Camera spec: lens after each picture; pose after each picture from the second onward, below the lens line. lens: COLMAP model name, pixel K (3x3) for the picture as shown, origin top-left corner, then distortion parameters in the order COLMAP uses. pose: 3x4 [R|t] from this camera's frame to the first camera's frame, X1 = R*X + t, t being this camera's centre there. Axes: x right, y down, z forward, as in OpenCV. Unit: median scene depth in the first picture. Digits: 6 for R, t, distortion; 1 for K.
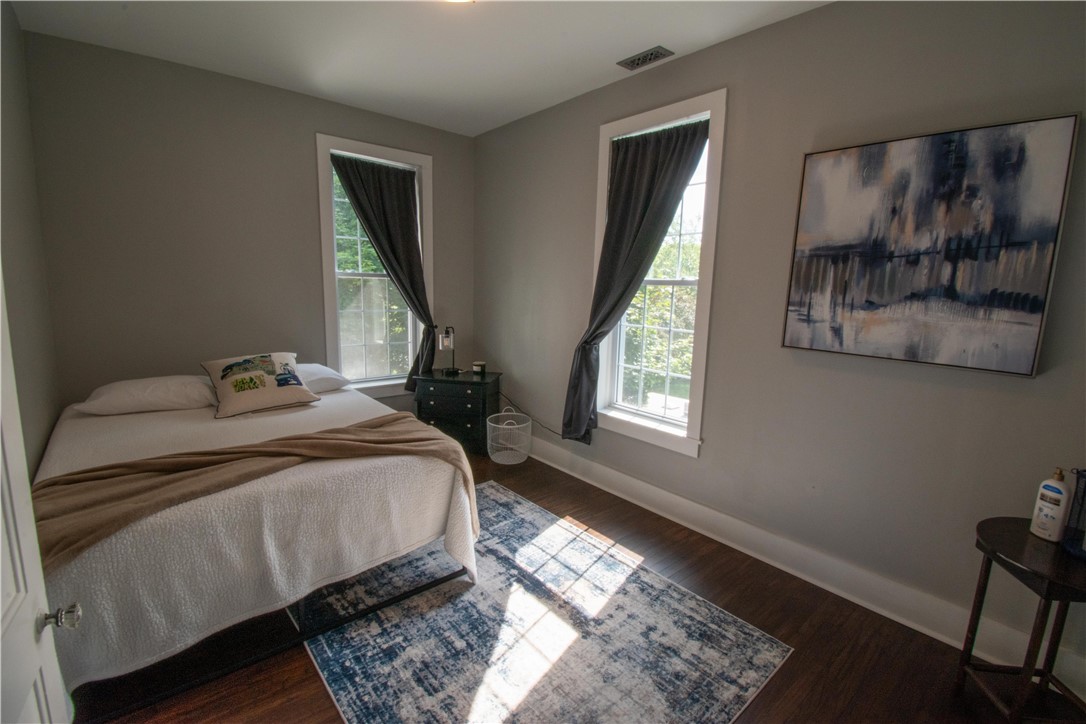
lens RADIAL K [[492.0, 0, 543.1], [0, 492.0, 360.8], [0, 0, 1]] dist [0.021067, -0.025955]
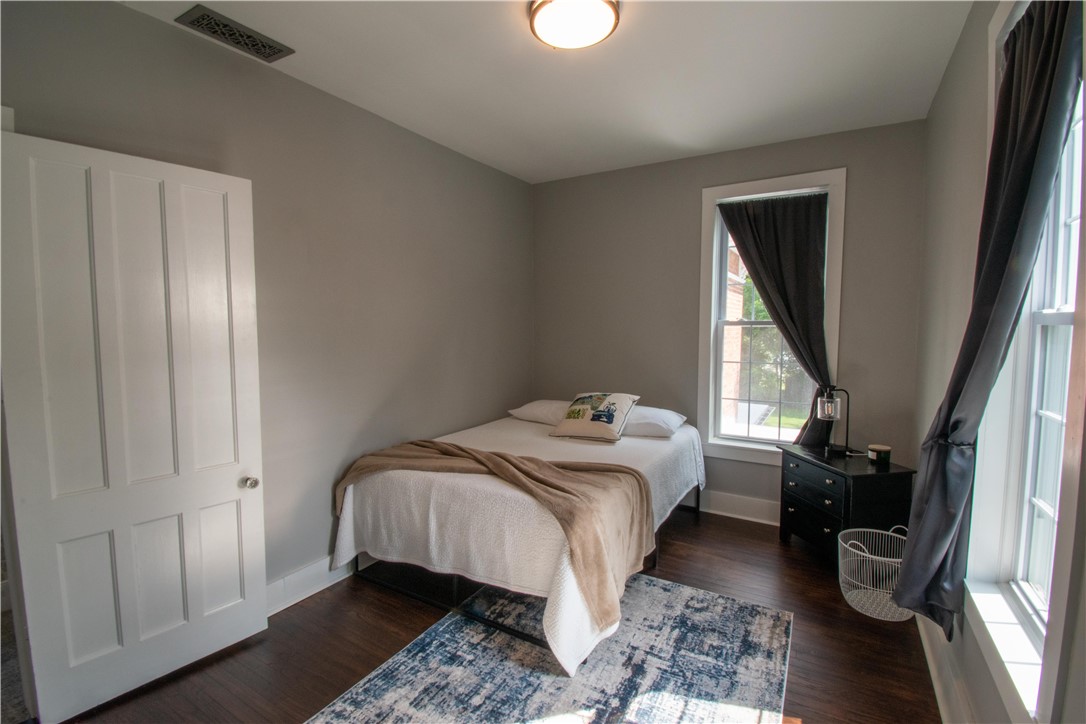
lens RADIAL K [[492.0, 0, 543.1], [0, 492.0, 360.8], [0, 0, 1]] dist [0.021067, -0.025955]
pose [[0.312243, 0.039805, -0.949168, 0.627397], [-0.140020, 0.990138, -0.004538, -0.078944], [0.939627, 0.134319, 0.314737, 0.600491]]
